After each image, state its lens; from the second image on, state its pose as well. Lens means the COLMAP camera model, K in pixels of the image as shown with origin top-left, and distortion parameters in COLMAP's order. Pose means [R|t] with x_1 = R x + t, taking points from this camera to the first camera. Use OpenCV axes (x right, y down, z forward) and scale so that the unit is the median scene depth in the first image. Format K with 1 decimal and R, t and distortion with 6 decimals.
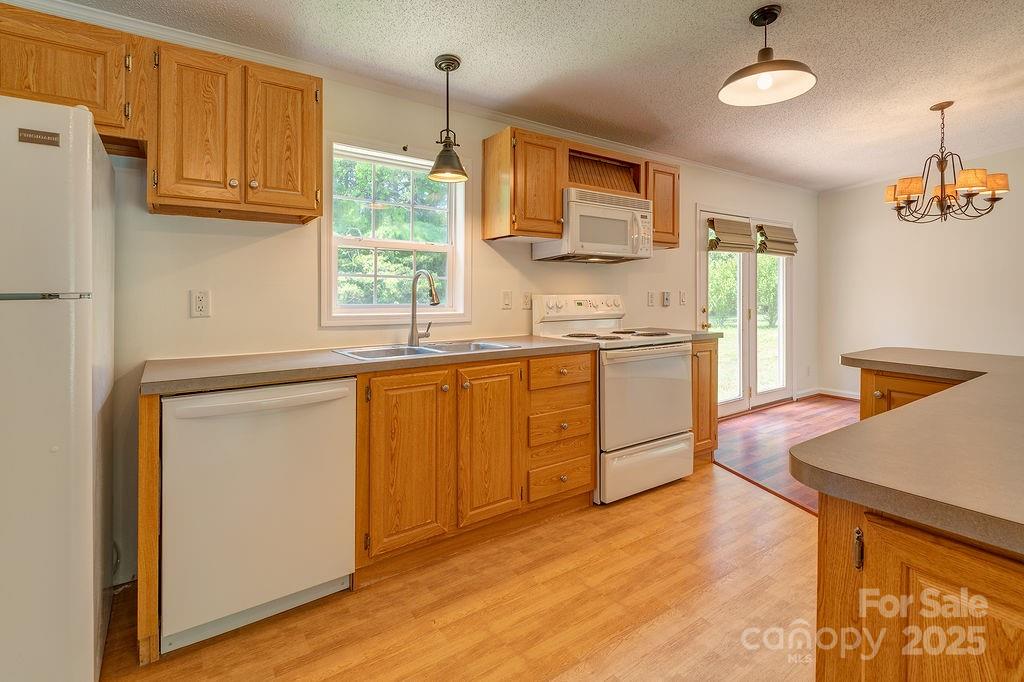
lens RADIAL K [[482.1, 0, 515.1], [0, 482.1, 301.9], [0, 0, 1]] dist [0.017900, -0.006819]
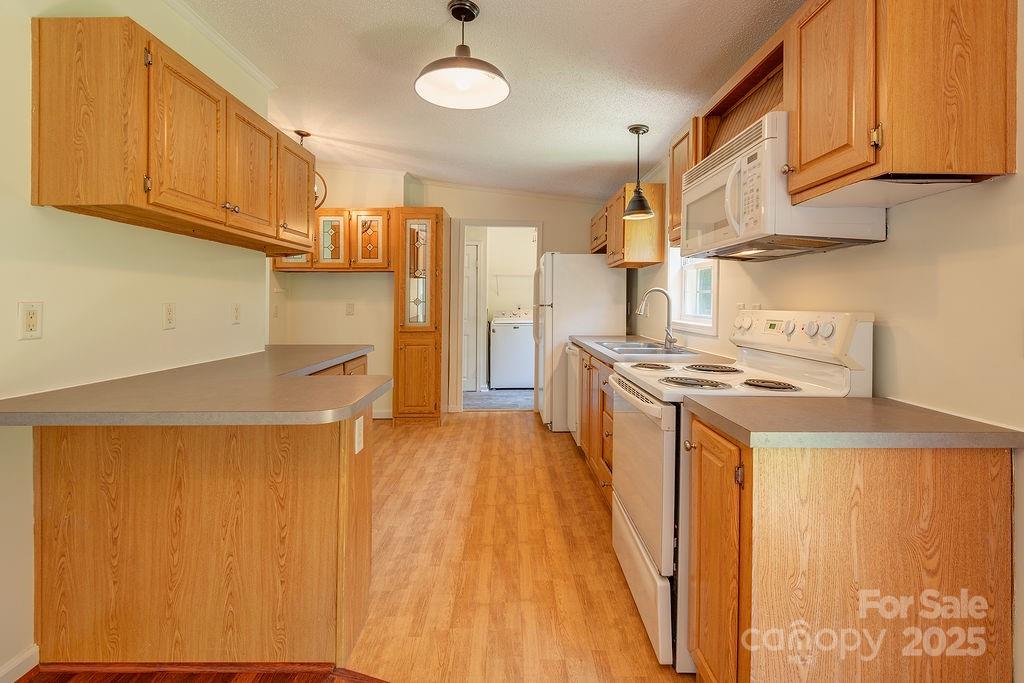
lens RADIAL K [[482.1, 0, 523.9], [0, 482.1, 294.2], [0, 0, 1]] dist [0.017900, -0.006819]
pose [[-0.555264, -0.004639, -0.831661, 1.127731], [-0.006754, 0.999977, -0.001069, -0.046782], [0.831647, 0.005023, -0.555282, 1.496200]]
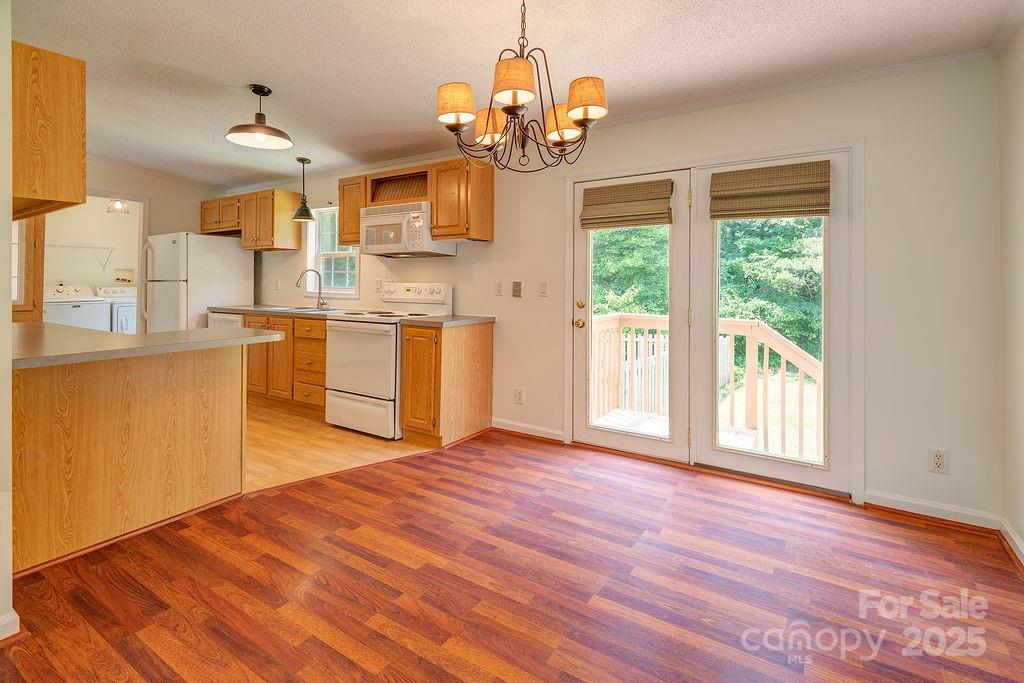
lens RADIAL K [[482.1, 0, 515.3], [0, 482.1, 268.2], [0, 0, 1]] dist [0.017900, -0.006819]
pose [[0.385368, -0.010155, -0.922707, 1.988226], [-0.019889, 0.999616, -0.019308, -0.047793], [0.922549, 0.025793, 0.385018, 1.057525]]
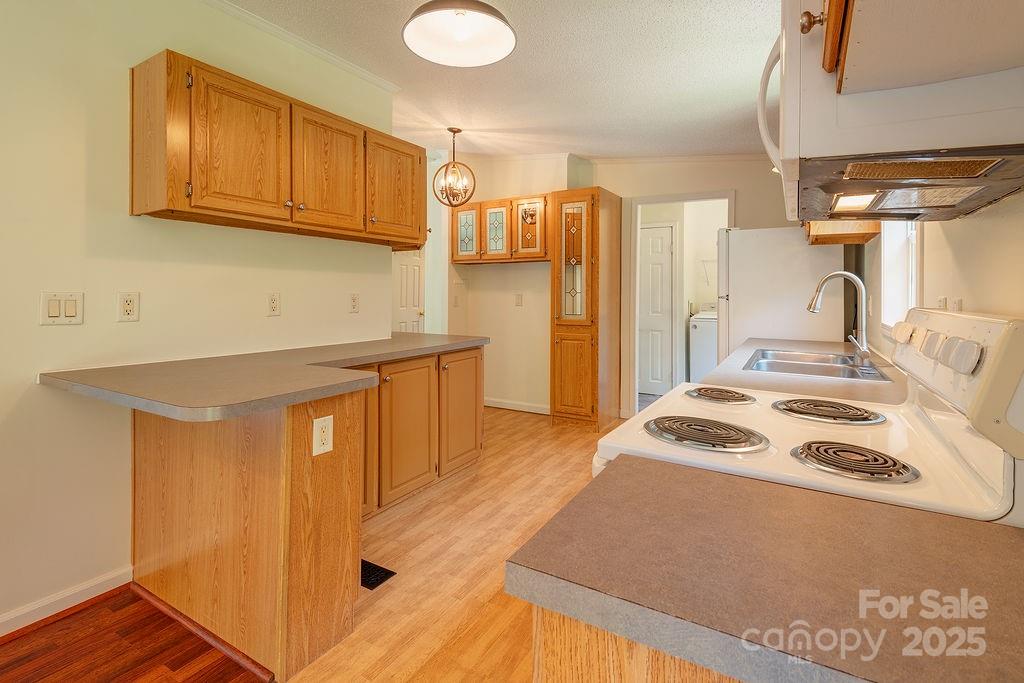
lens RADIAL K [[482.1, 0, 514.4], [0, 482.1, 293.8], [0, 0, 1]] dist [0.017900, -0.006819]
pose [[-0.911893, 0.010298, -0.410298, 0.689161], [0.002328, 0.999799, 0.019919, -0.046225], [0.410421, 0.017209, -0.911734, 1.607459]]
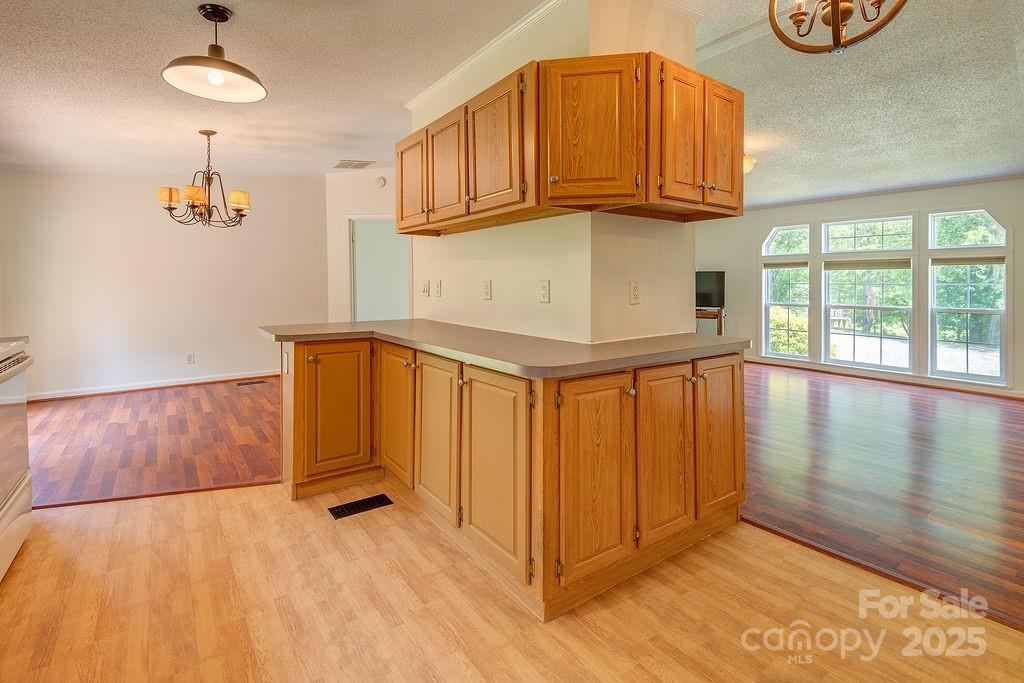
lens RADIAL K [[464.5, 0, 523.3], [0, 464.5, 294.1], [0, 0, 1]] dist [0.022220, -0.005154]
pose [[-0.041616, -0.015299, 0.999017, -0.462529], [0.013545, 0.999782, 0.015875, -0.008333], [-0.999042, 0.014193, -0.041400, 0.368895]]
